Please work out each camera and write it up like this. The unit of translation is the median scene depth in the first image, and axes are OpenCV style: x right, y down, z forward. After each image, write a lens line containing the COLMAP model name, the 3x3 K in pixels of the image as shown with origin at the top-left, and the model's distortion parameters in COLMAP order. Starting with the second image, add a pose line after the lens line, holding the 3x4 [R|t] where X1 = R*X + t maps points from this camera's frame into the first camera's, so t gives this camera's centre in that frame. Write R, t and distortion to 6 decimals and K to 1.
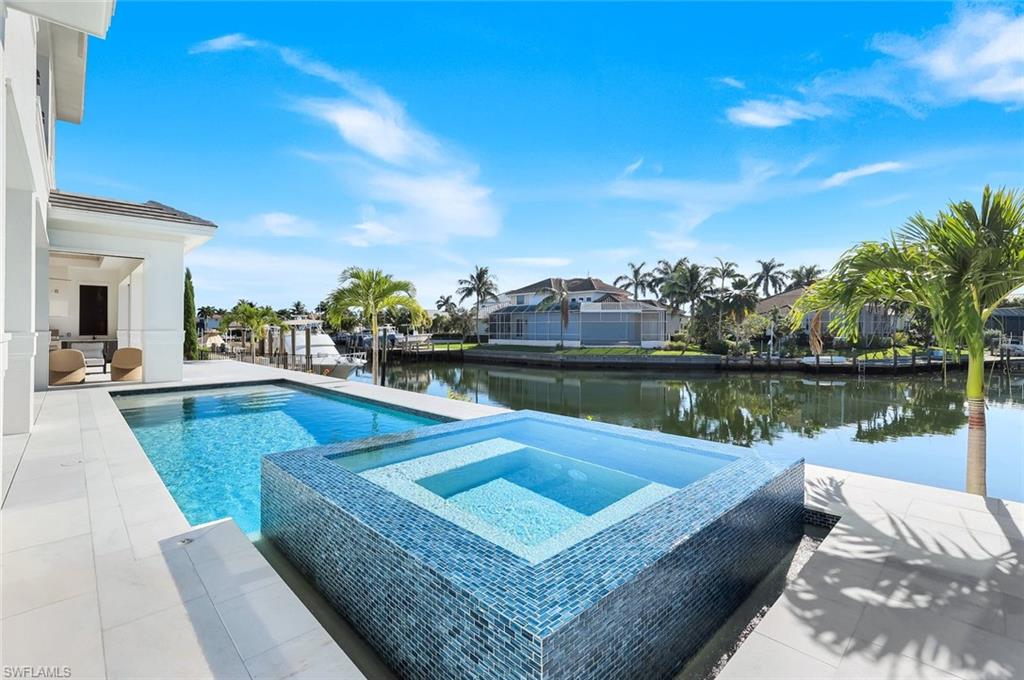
lens RADIAL K [[457.9, 0, 516.7], [0, 457.9, 329.0], [0, 0, 1]] dist [0.004215, 0.000105]
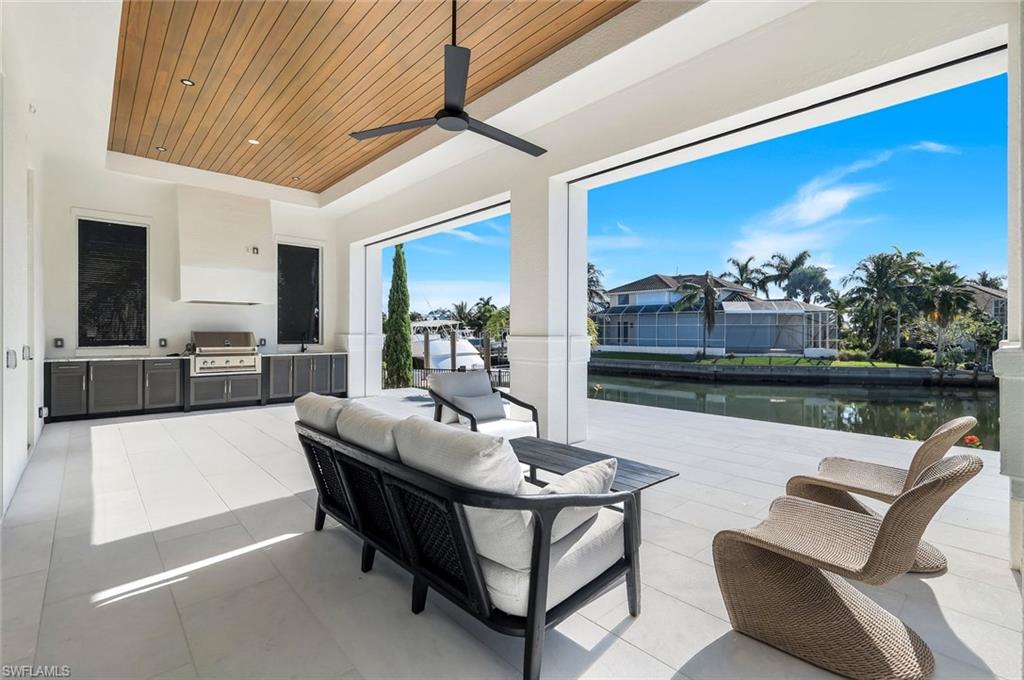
lens RADIAL K [[461.3, 0, 515.5], [0, 461.3, 332.9], [0, 0, 1]] dist [0.001013, -0.000009]
pose [[0.999714, 0.003647, -0.023632, -0.201521], [-0.003648, 0.999993, -0.000004, 0.000174], [0.023631, 0.000091, 0.999721, 0.148618]]
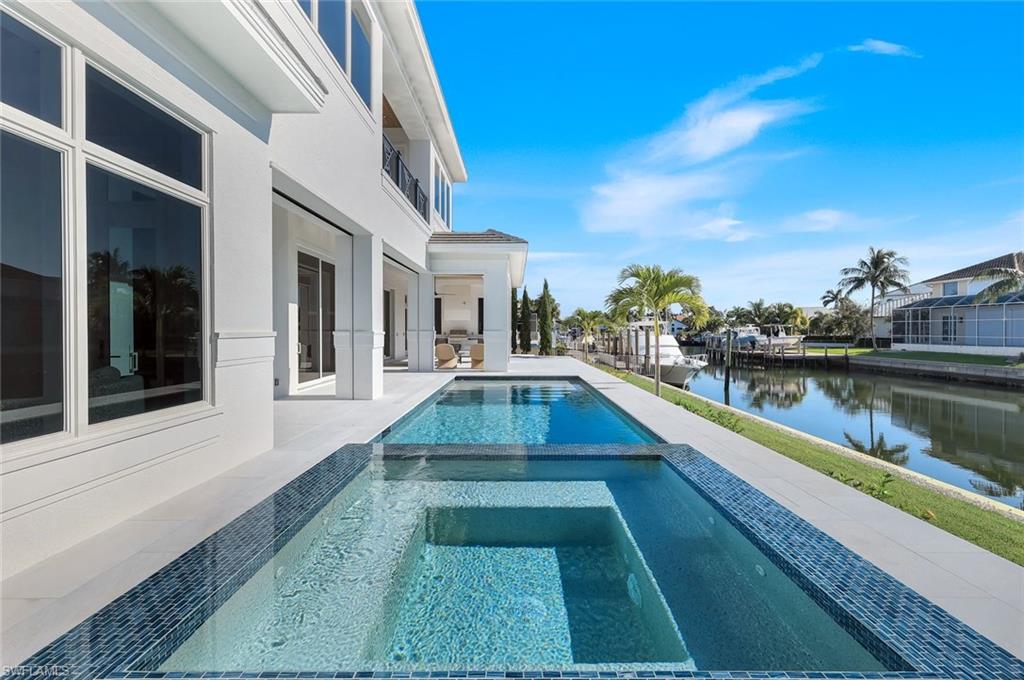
lens RADIAL K [[457.9, 0, 516.7], [0, 457.9, 329.0], [0, 0, 1]] dist [0.004215, 0.000105]
pose [[0.717480, -0.000586, -0.696579, 0.025651], [-0.000639, 0.999999, -0.001499, 0.000062], [0.696579, 0.001520, 0.717479, 0.024881]]
